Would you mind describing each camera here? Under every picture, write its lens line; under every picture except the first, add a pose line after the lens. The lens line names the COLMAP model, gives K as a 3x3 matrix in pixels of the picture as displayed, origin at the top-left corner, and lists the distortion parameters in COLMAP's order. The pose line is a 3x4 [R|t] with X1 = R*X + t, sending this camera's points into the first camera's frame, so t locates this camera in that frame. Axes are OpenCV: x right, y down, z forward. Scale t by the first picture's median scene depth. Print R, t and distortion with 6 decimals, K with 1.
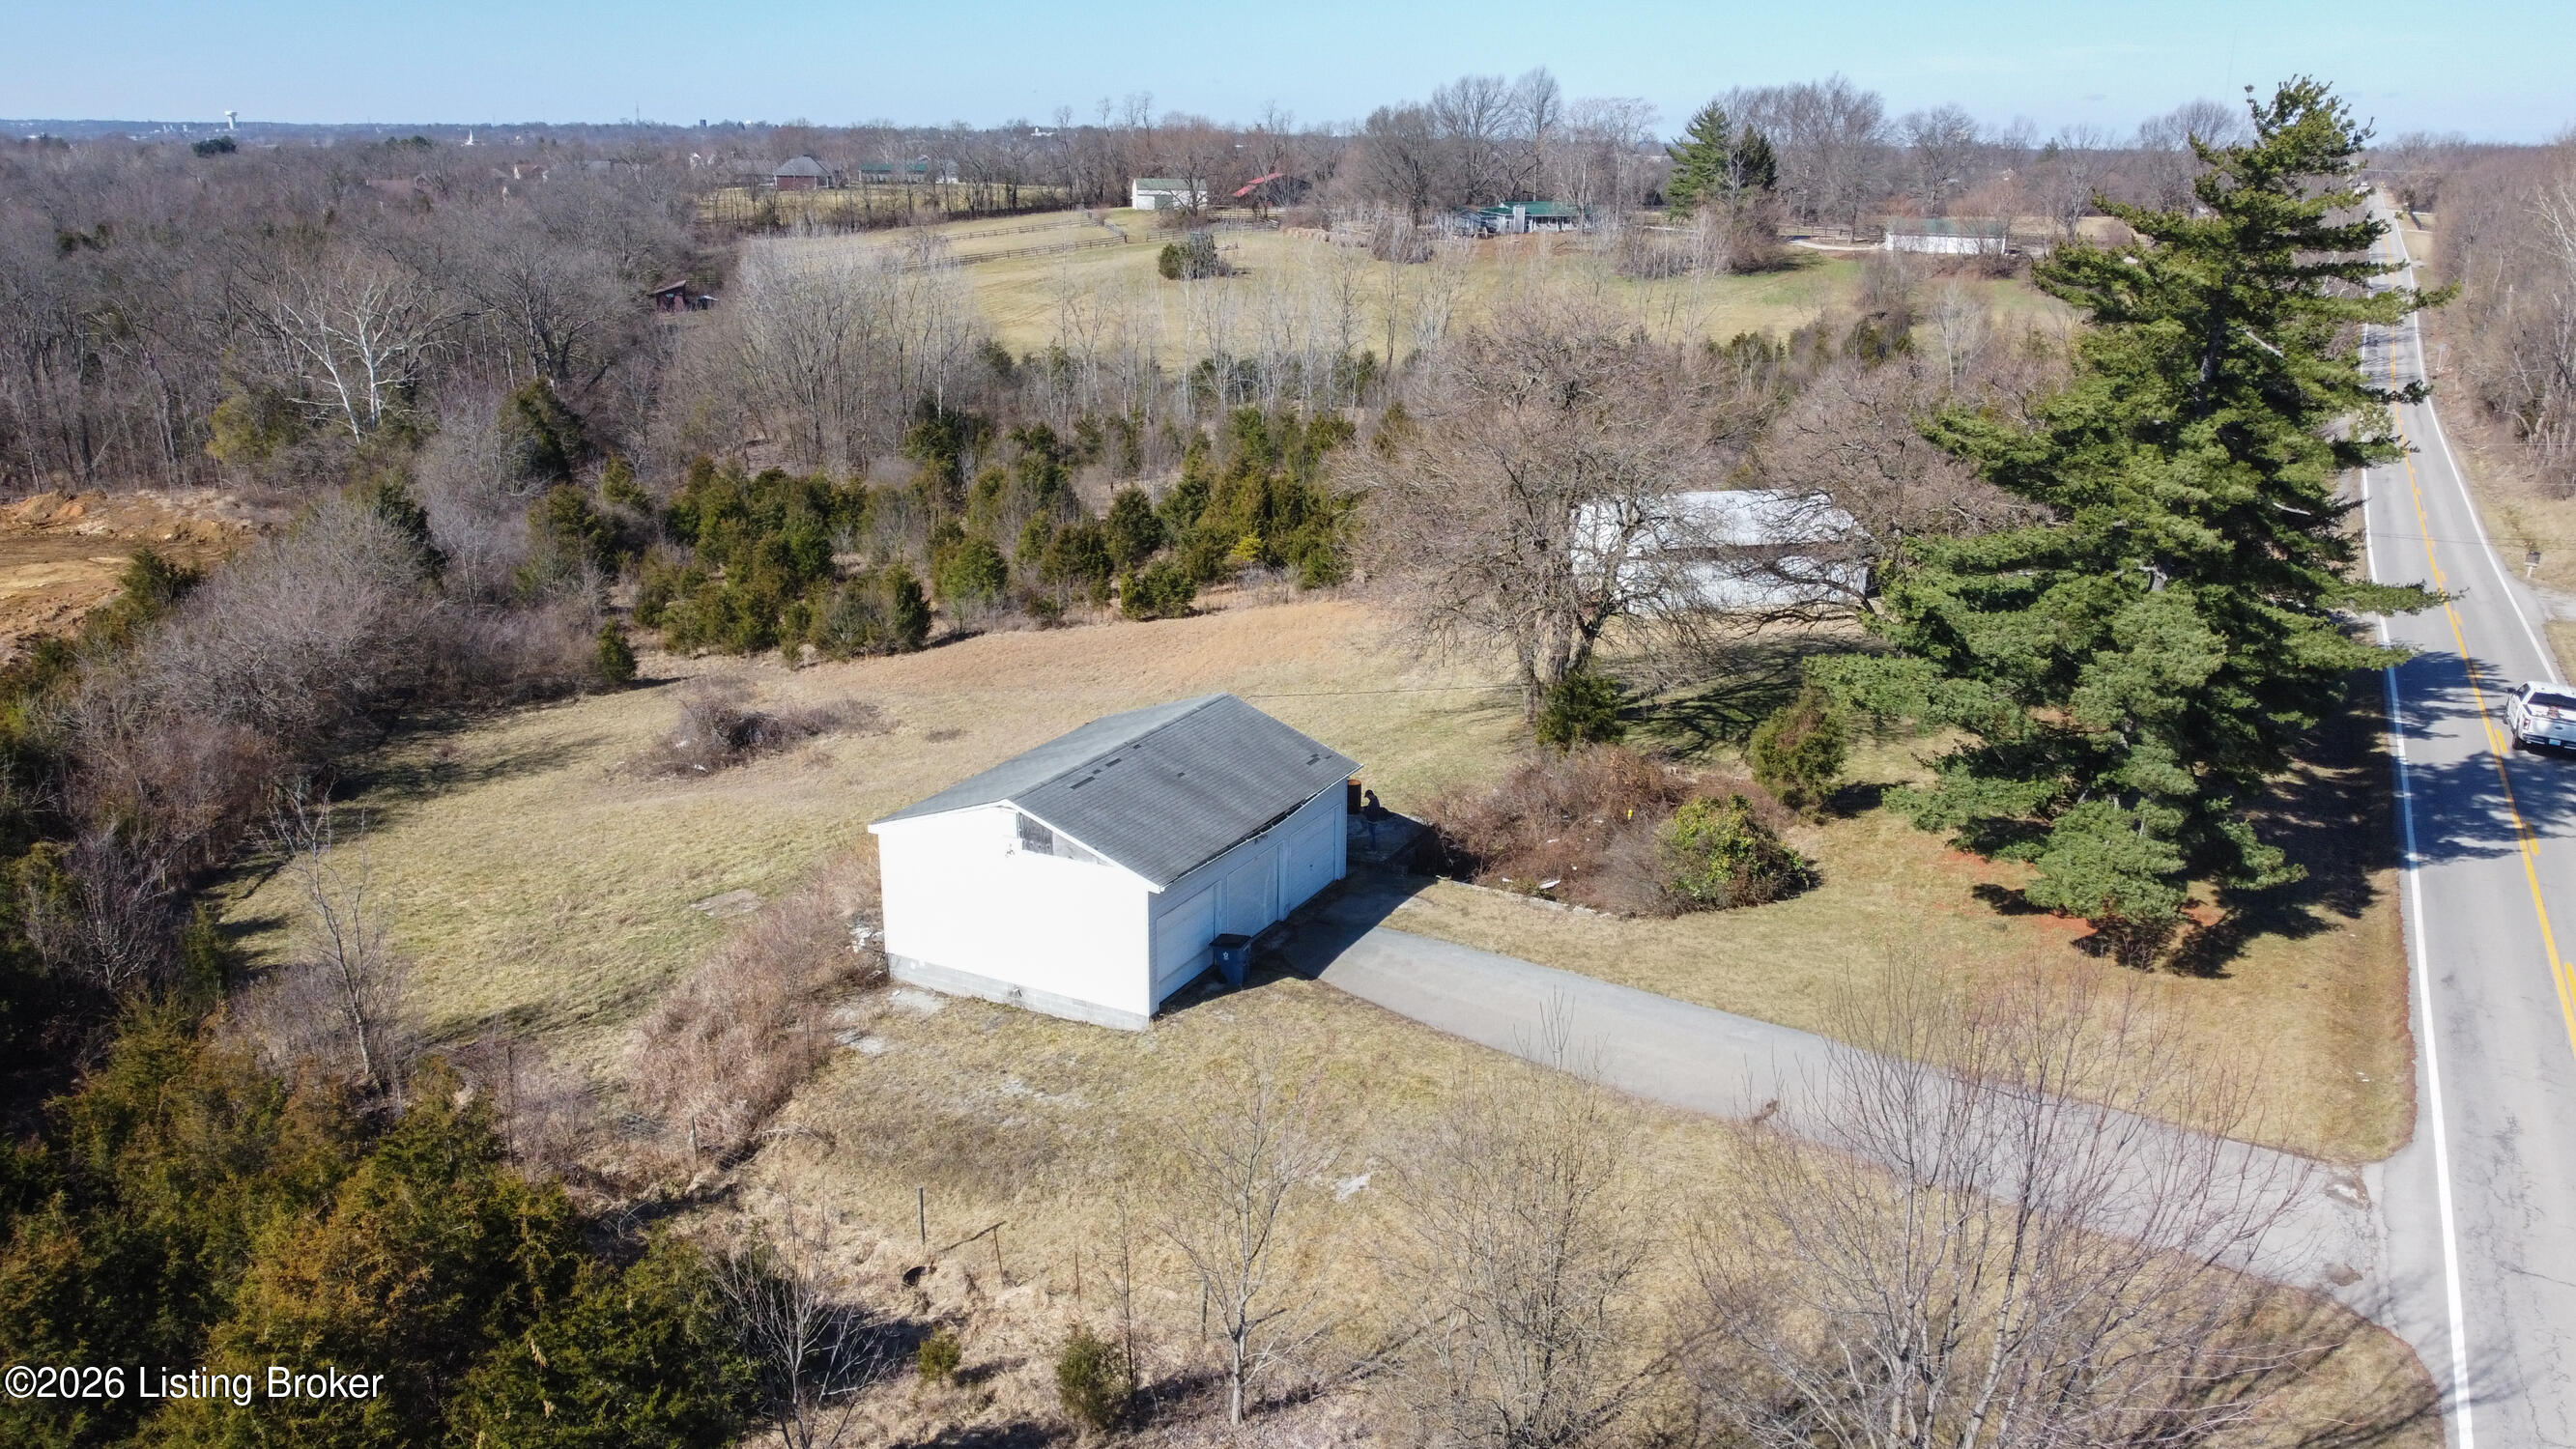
lens RADIAL K [[1952.3, 0, 1296.6], [0, 1952.3, 722.8], [0, 0, 1]] dist [-0.011694, 0.002780]
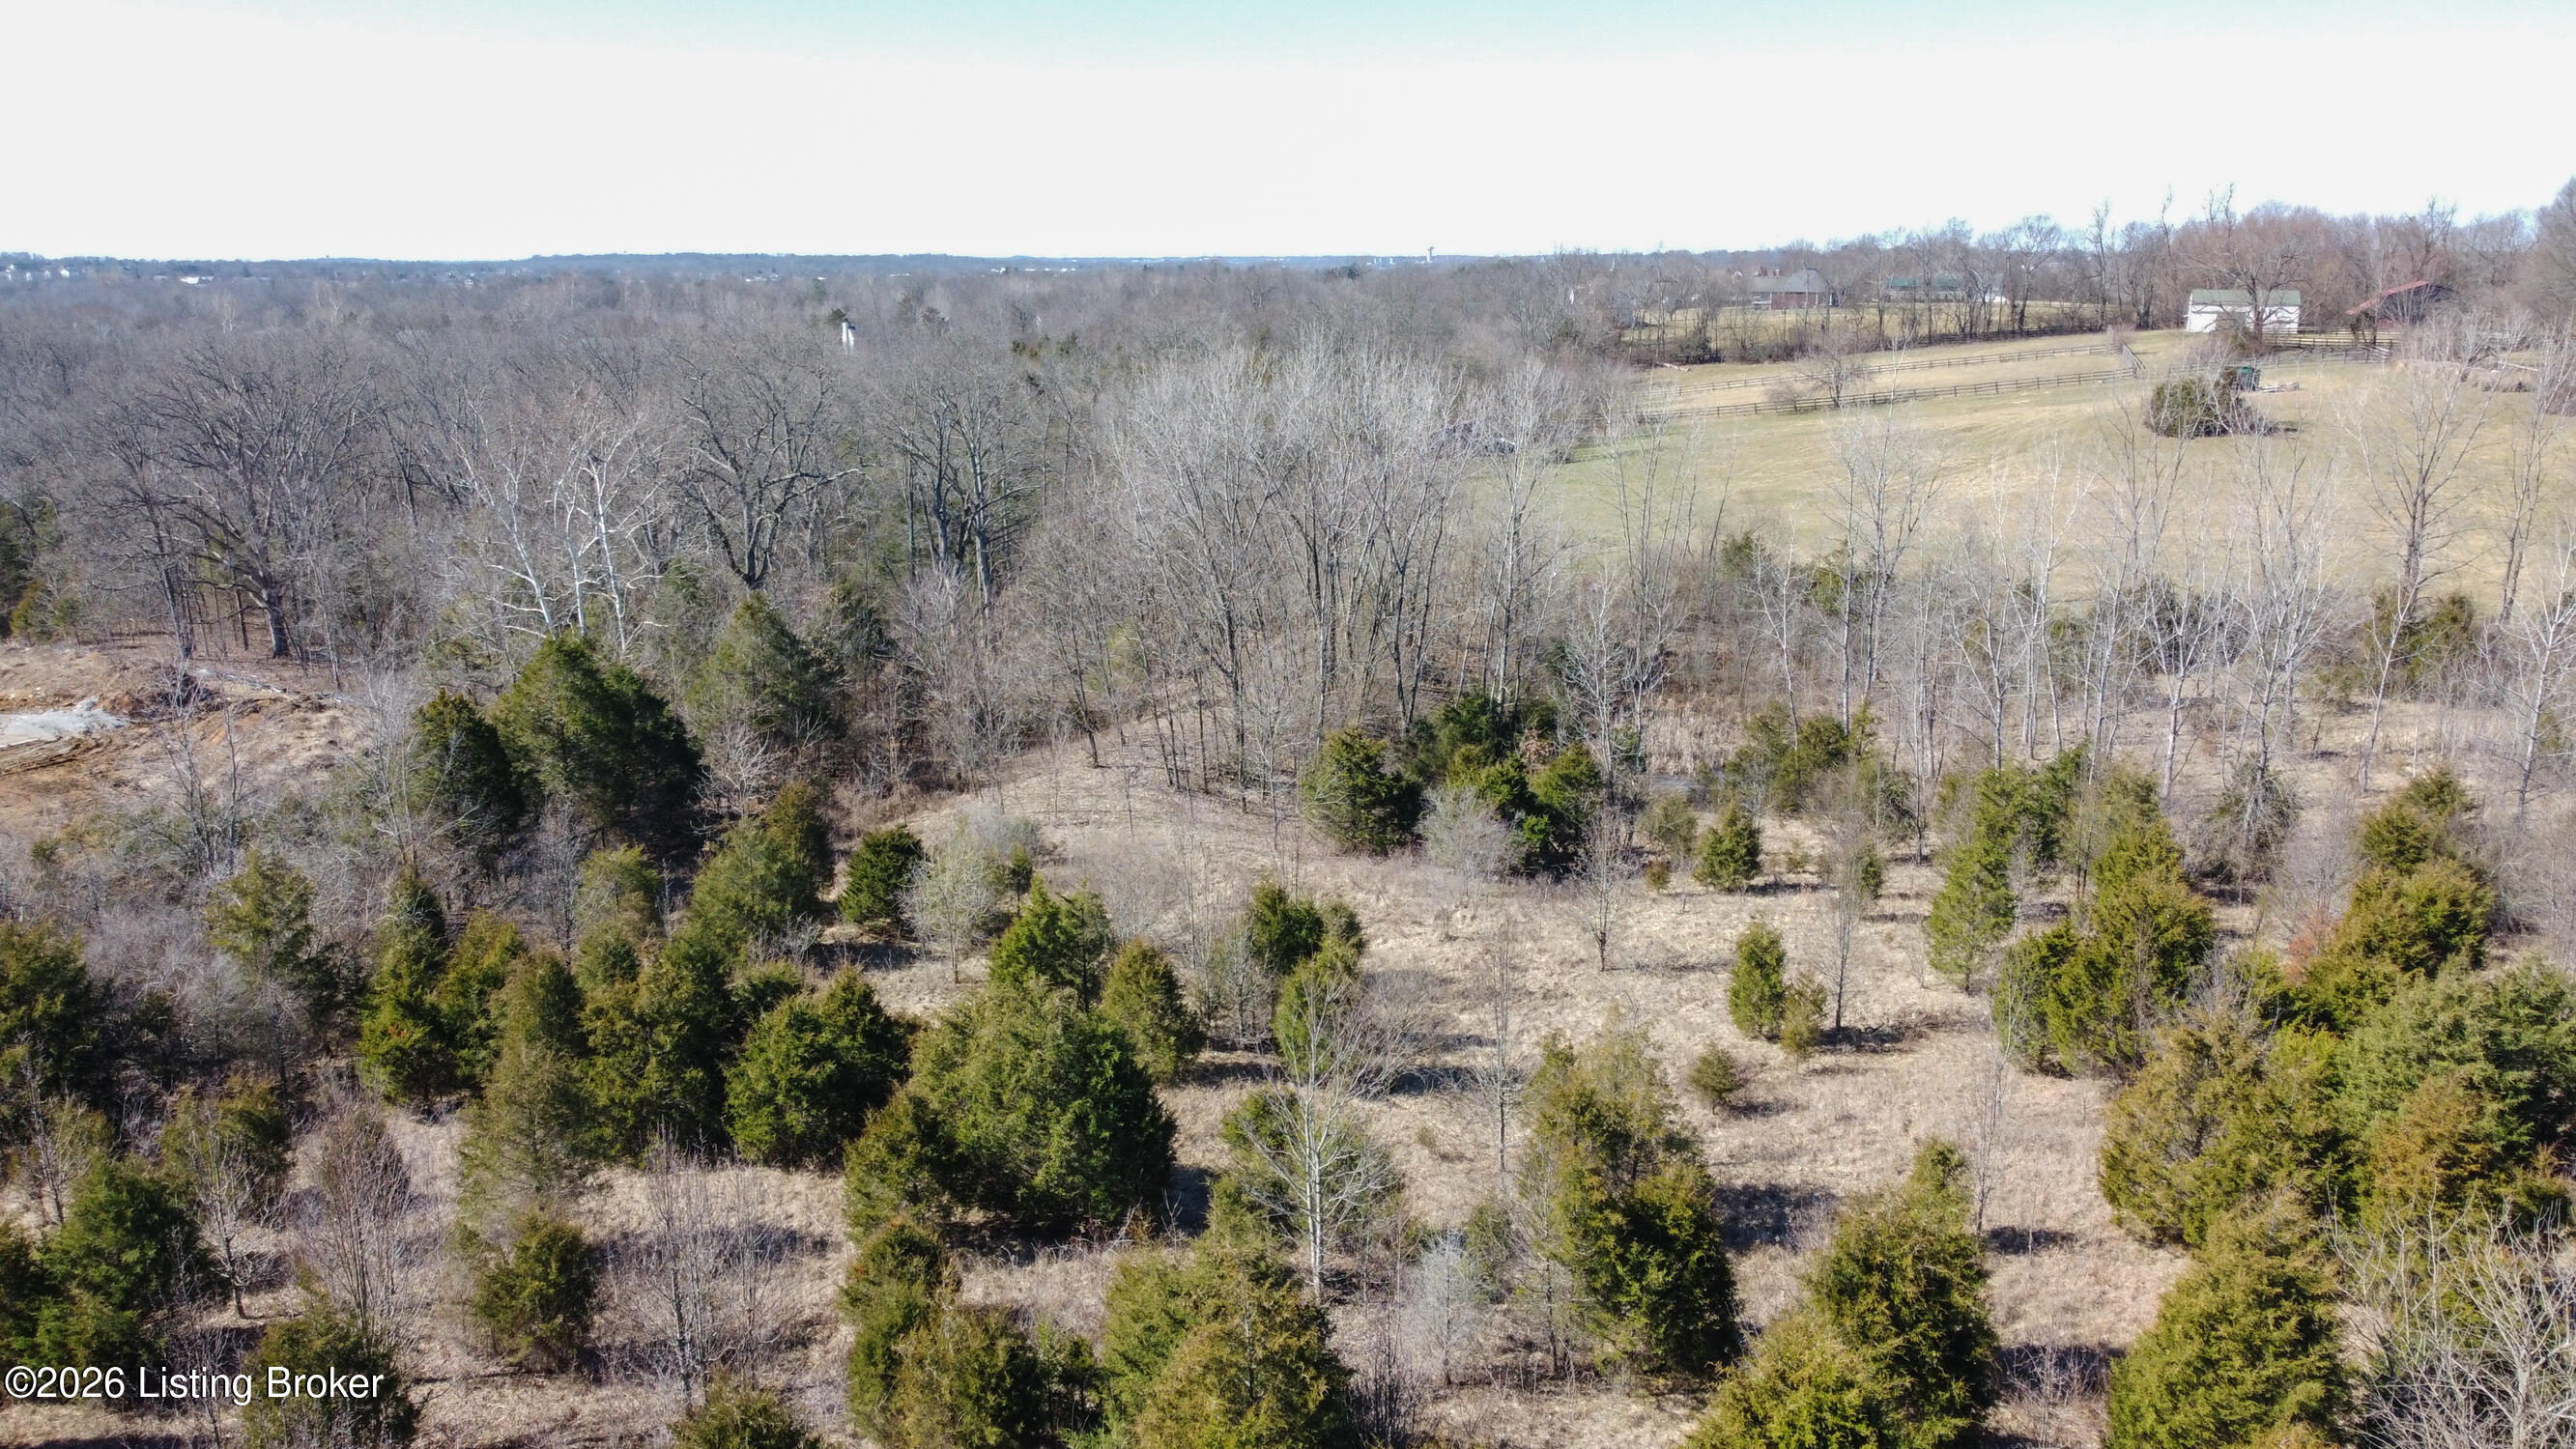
lens RADIAL K [[1952.3, 0, 1296.6], [0, 1952.3, 722.8], [0, 0, 1]] dist [-0.011694, 0.002780]
pose [[0.849261, 0.106746, -0.517070, 0.035609], [-0.138014, 0.990180, -0.022265, -0.079266], [0.509616, 0.090271, 0.855654, 0.310169]]
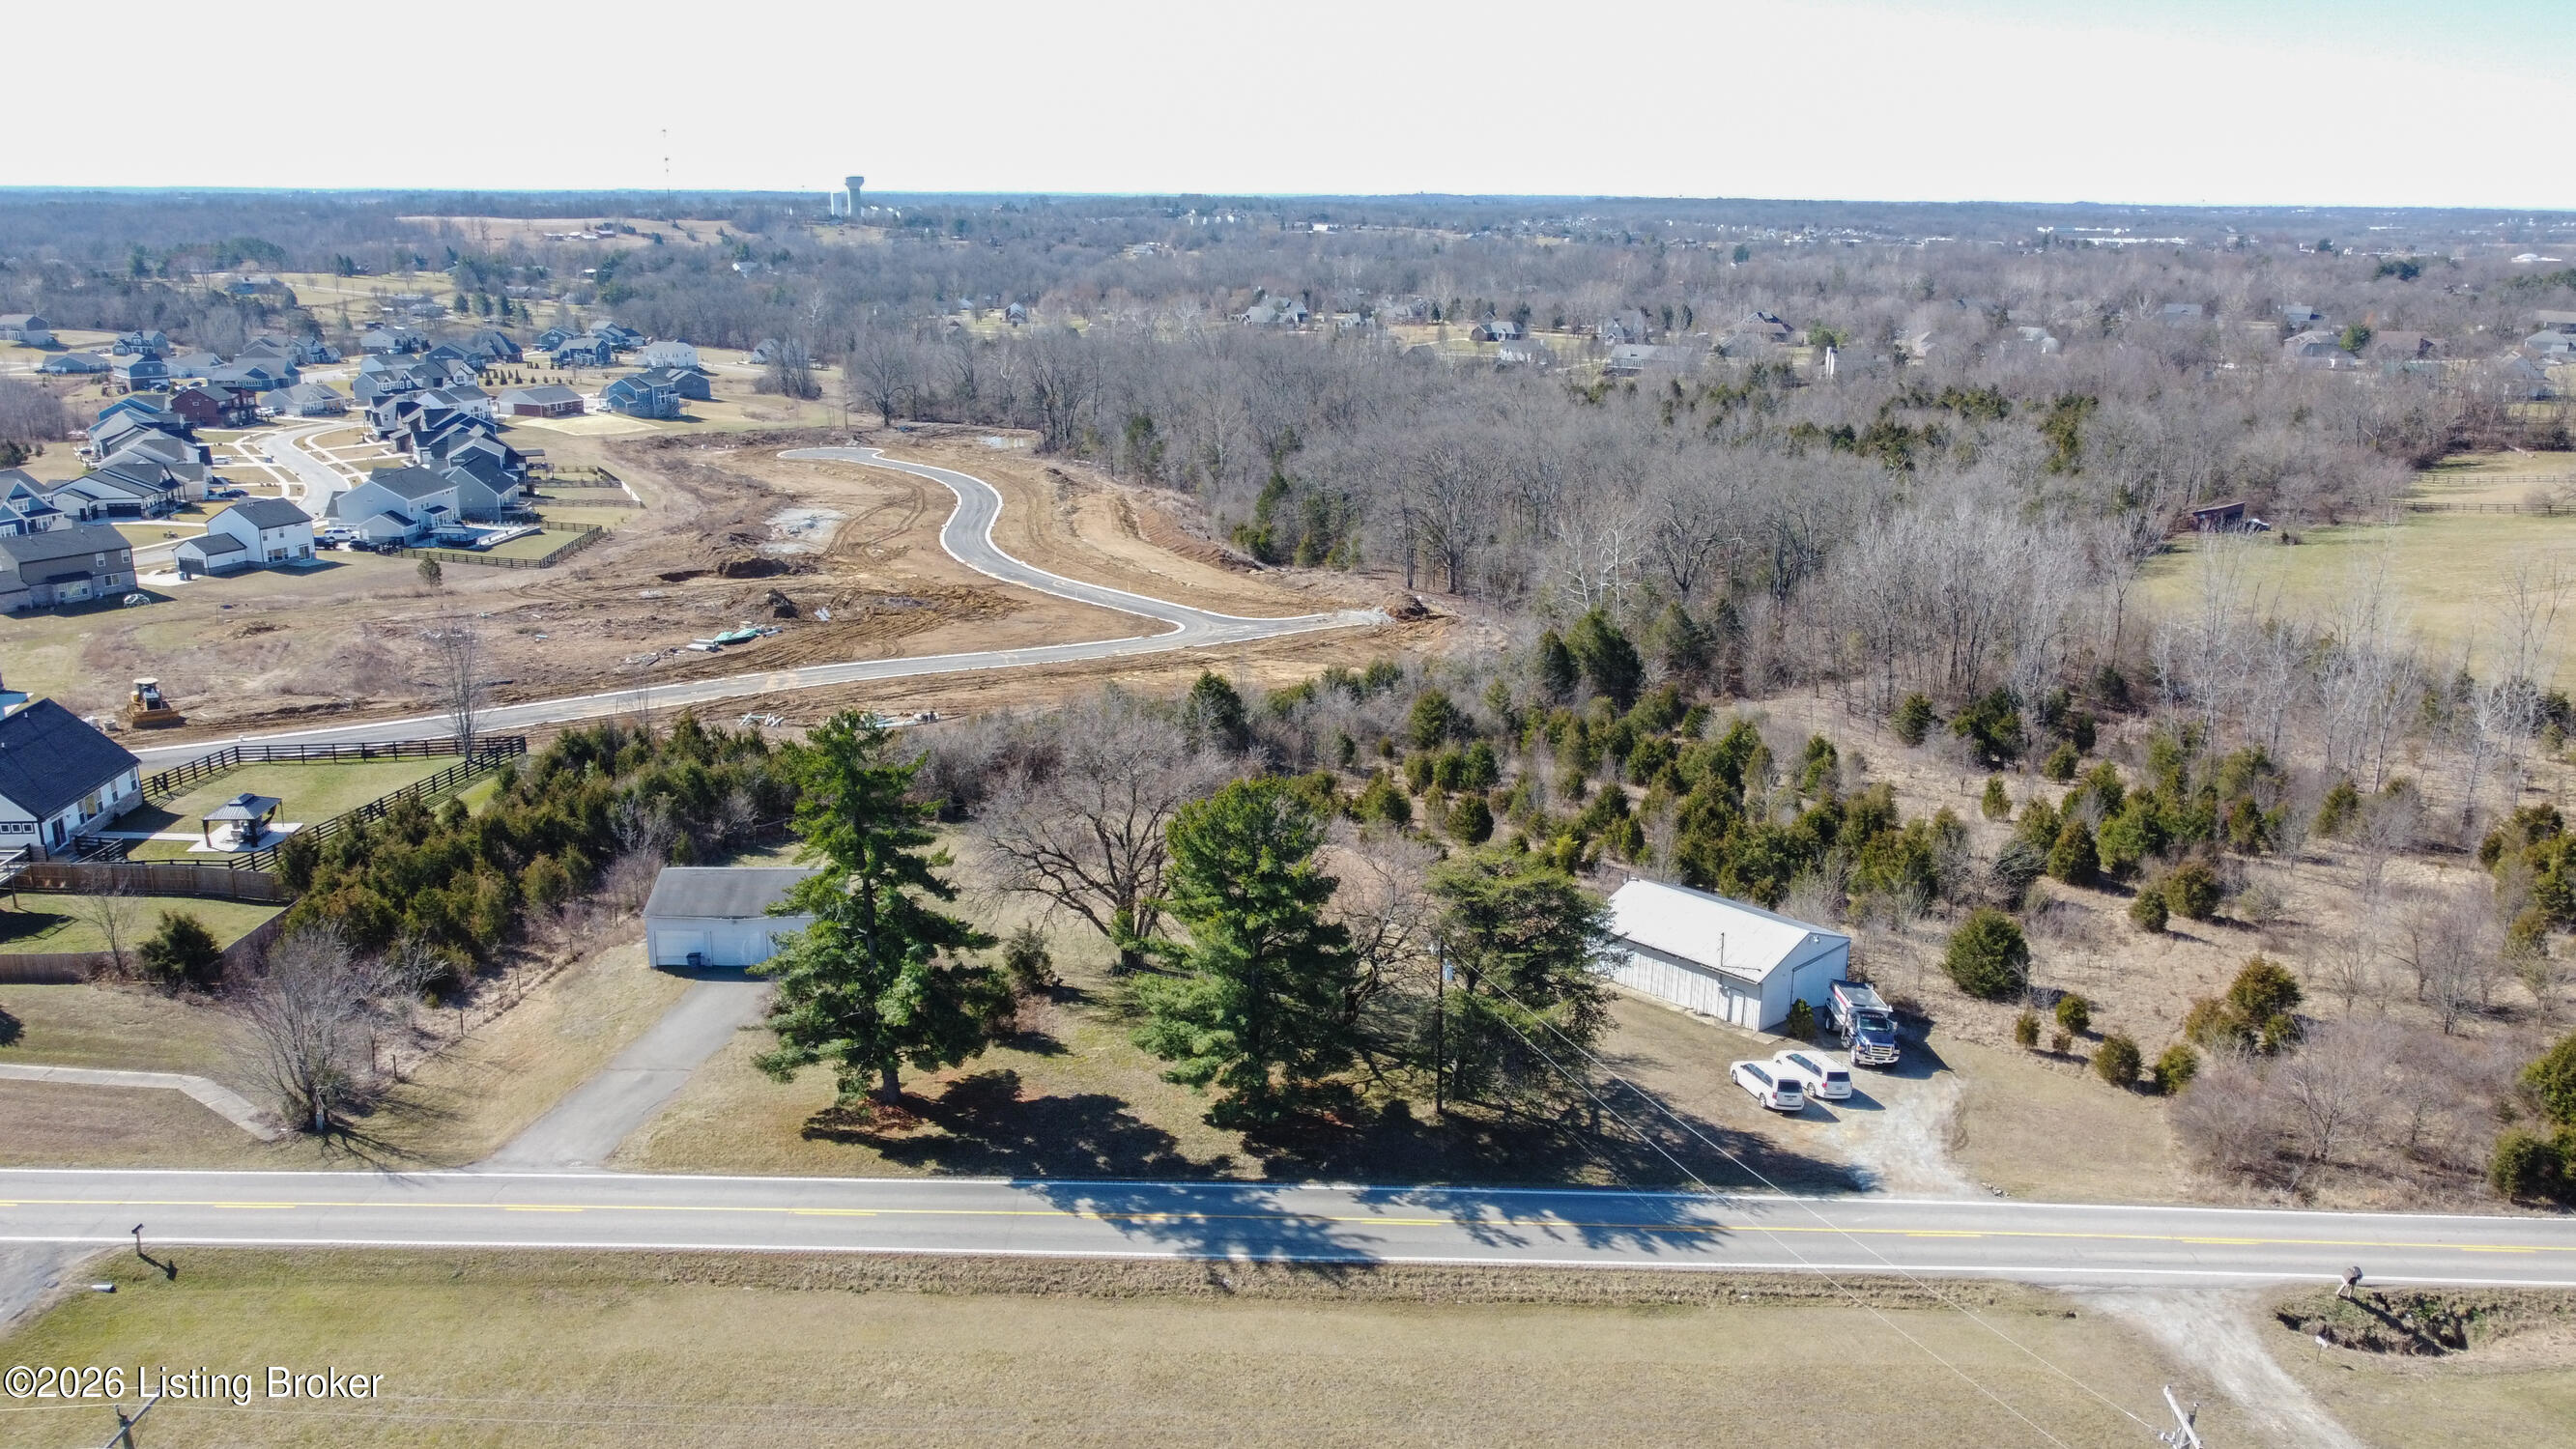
lens RADIAL K [[1952.3, 0, 1296.6], [0, 1952.3, 722.8], [0, 0, 1]] dist [-0.011694, 0.002780]
pose [[0.482539, 0.223622, -0.846847, 0.348667], [-0.257498, 0.960351, 0.106870, -0.092734], [0.837168, 0.166493, 0.520989, 0.048509]]
